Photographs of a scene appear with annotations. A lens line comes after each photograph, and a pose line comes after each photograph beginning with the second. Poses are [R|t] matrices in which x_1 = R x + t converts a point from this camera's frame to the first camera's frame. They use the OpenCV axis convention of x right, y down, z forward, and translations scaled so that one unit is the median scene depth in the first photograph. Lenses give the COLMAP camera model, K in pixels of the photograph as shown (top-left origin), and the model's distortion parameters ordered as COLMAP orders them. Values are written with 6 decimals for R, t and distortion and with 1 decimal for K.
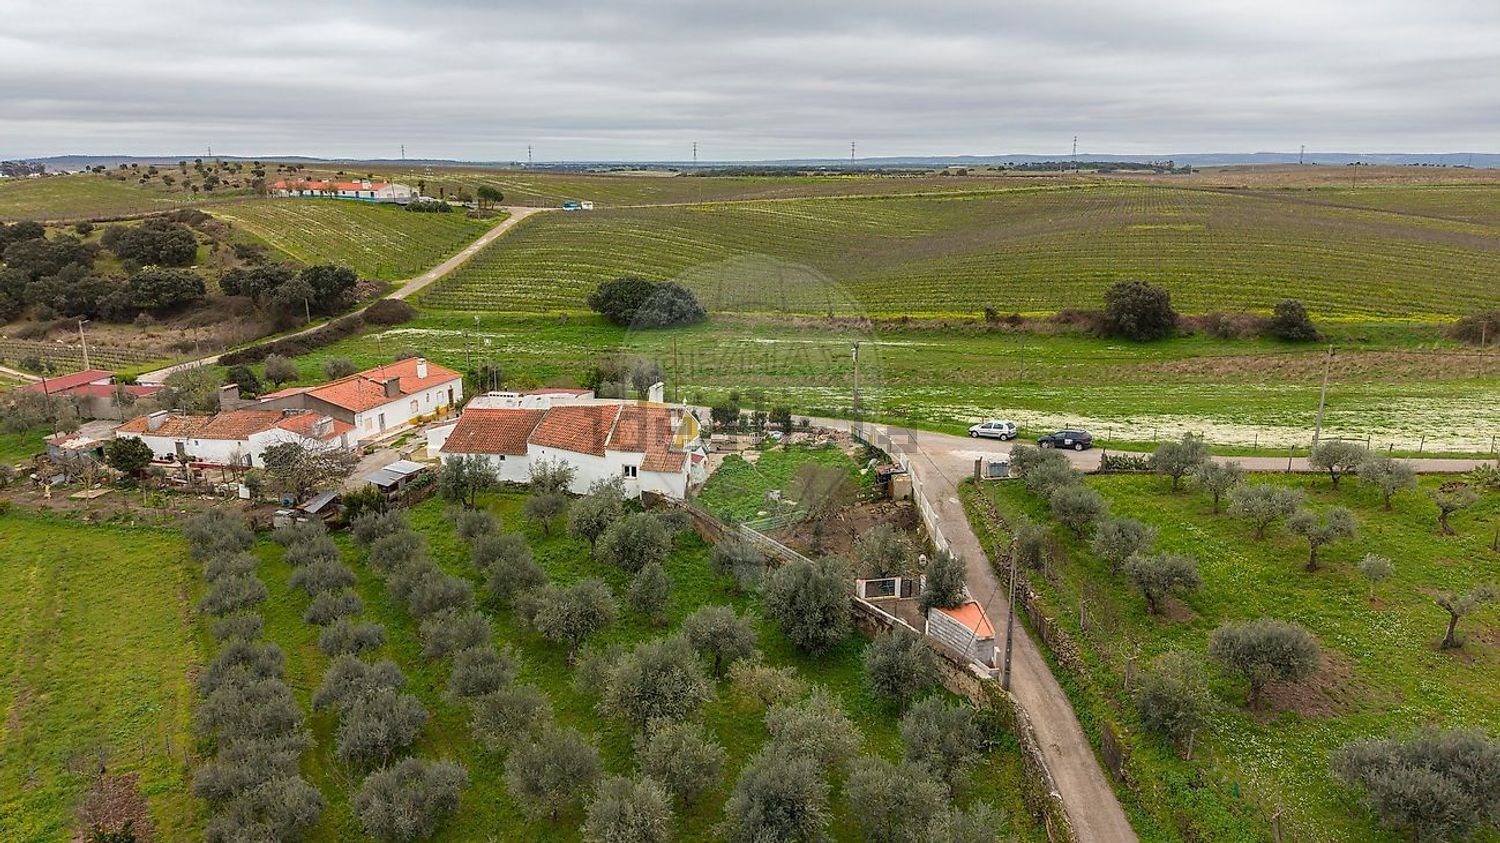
lens RADIAL K [[1003.6, 0, 750.0], [0, 1003.6, 421.5], [0, 0, 1]] dist [0.041571, -0.066714]
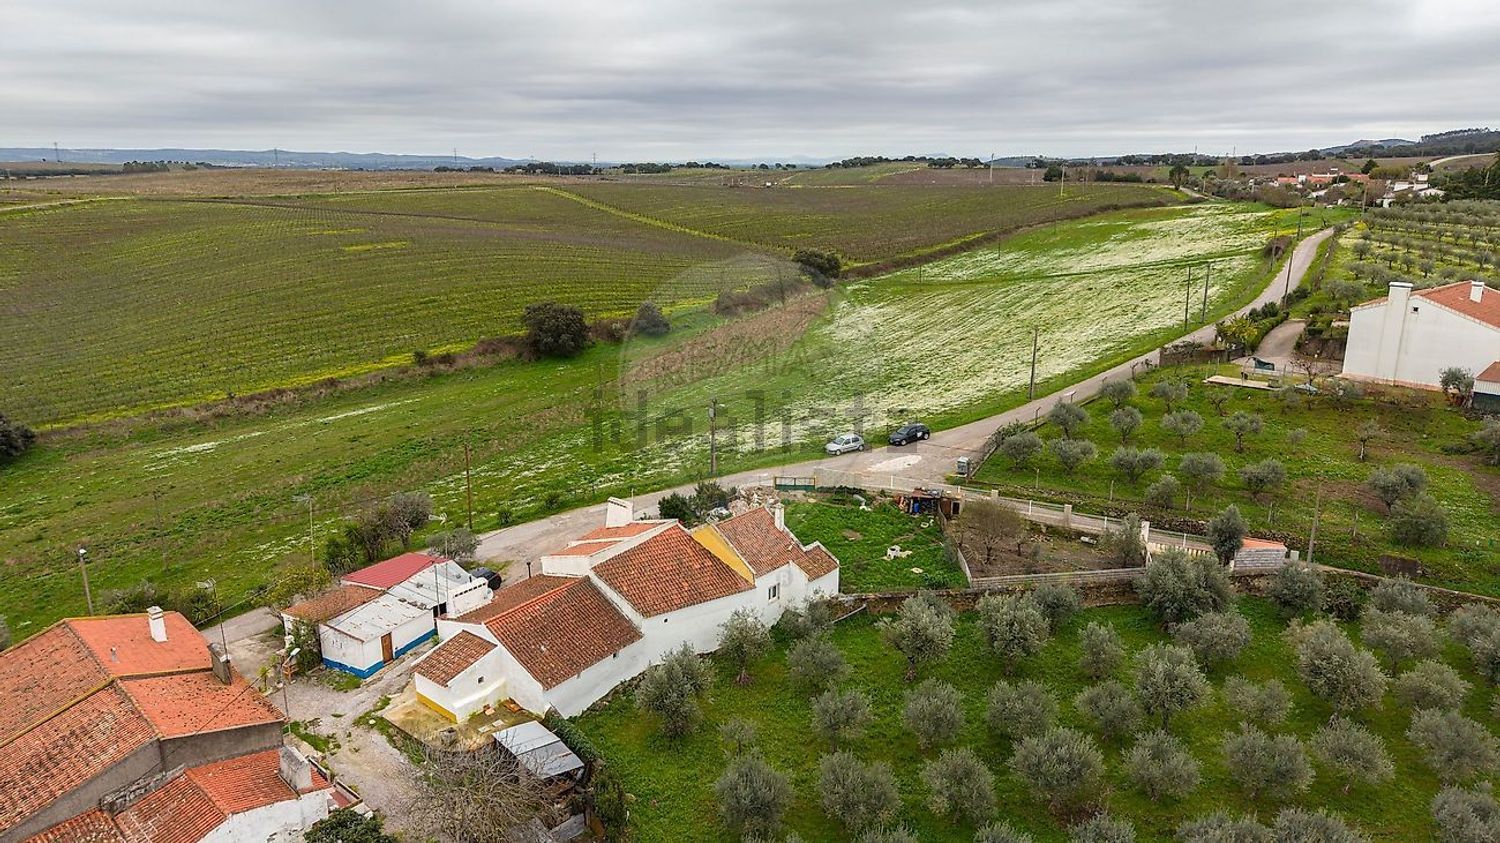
lens RADIAL K [[1003.6, 0, 750.0], [0, 1003.6, 421.5], [0, 0, 1]] dist [0.041571, -0.066714]
pose [[0.441419, -0.230249, 0.867257, -0.424809], [0.225660, 0.963940, 0.141061, -0.109385], [-0.868462, 0.133438, 0.477460, 0.303061]]
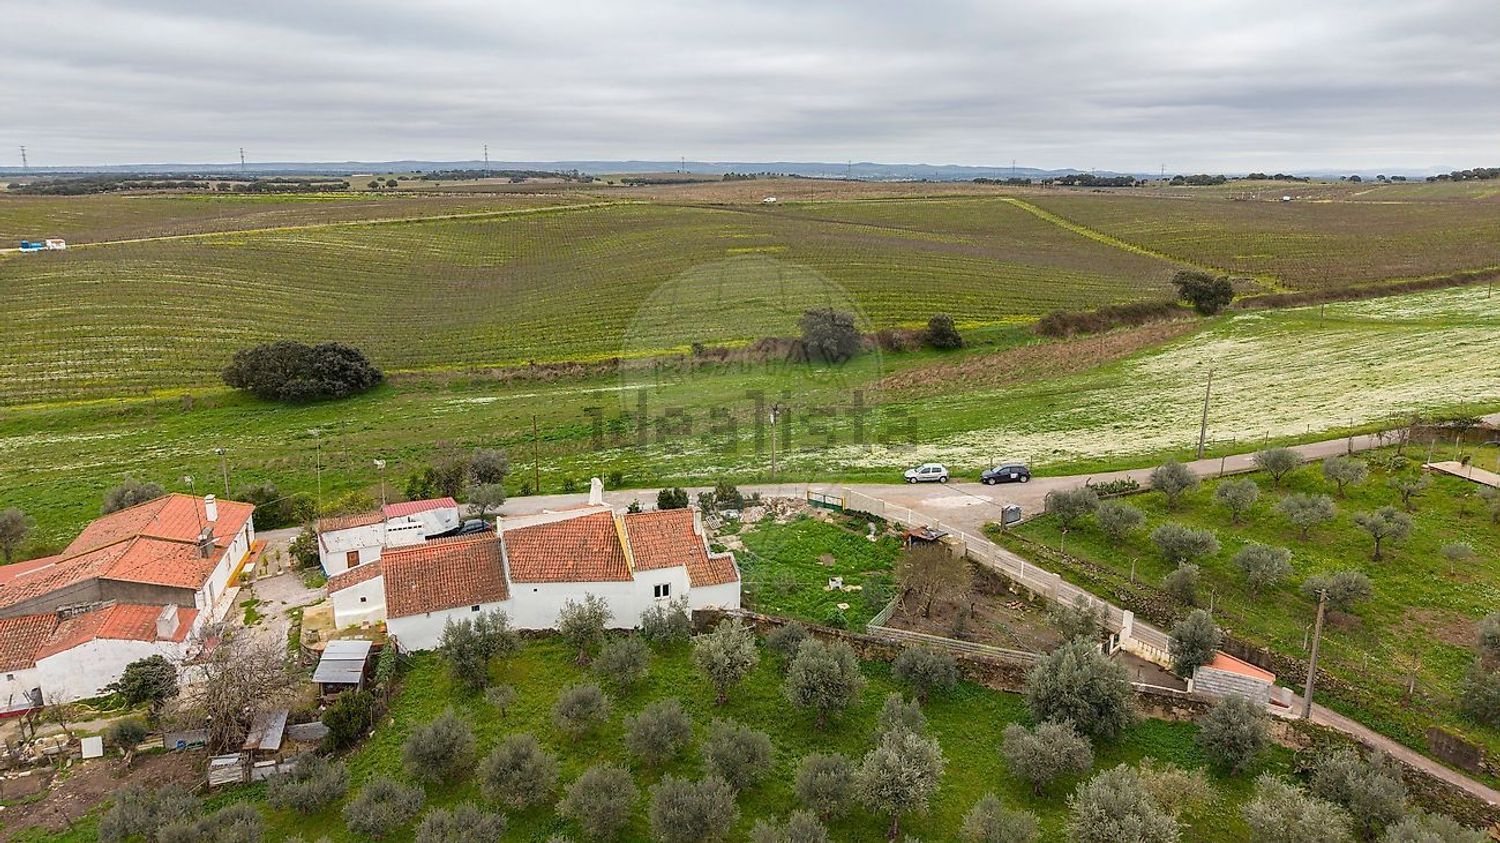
lens RADIAL K [[990.1, 0, 746.5], [0, 990.1, 481.0], [0, 0, 1]] dist [0.040678, -0.034798]
pose [[0.838755, -0.162750, 0.519618, -0.248346], [0.134756, 0.986644, 0.091508, -0.056948], [-0.527571, -0.006731, 0.849484, 0.122566]]
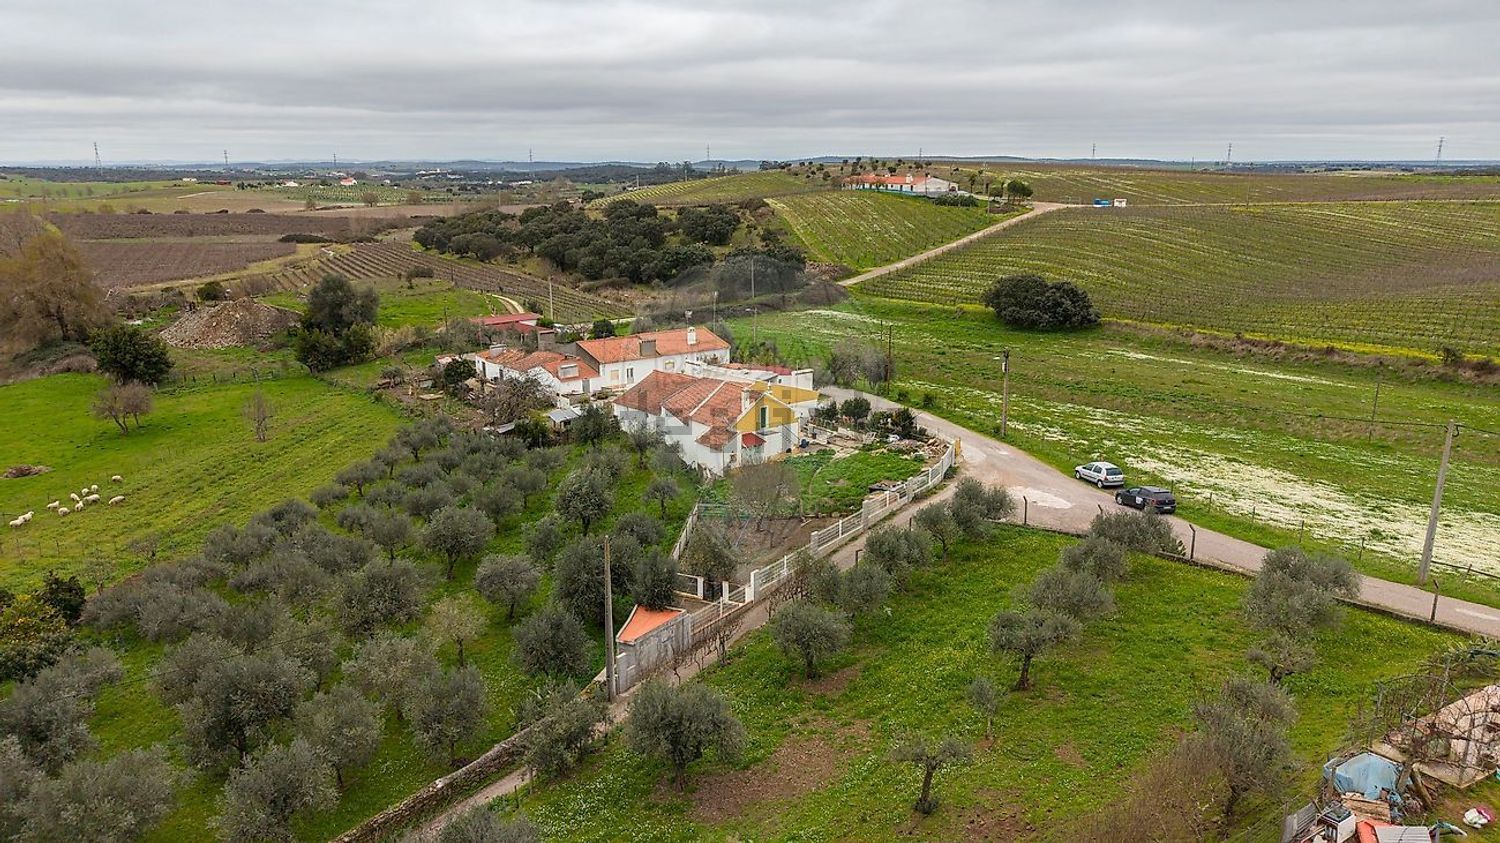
lens RADIAL K [[1003.6, 0, 750.0], [0, 1003.6, 421.5], [0, 0, 1]] dist [0.041571, -0.066714]
pose [[0.789485, 0.154409, -0.594030, 0.272028], [-0.154341, 0.986682, 0.051349, -0.017138], [0.594048, 0.051144, 0.802802, 0.097604]]
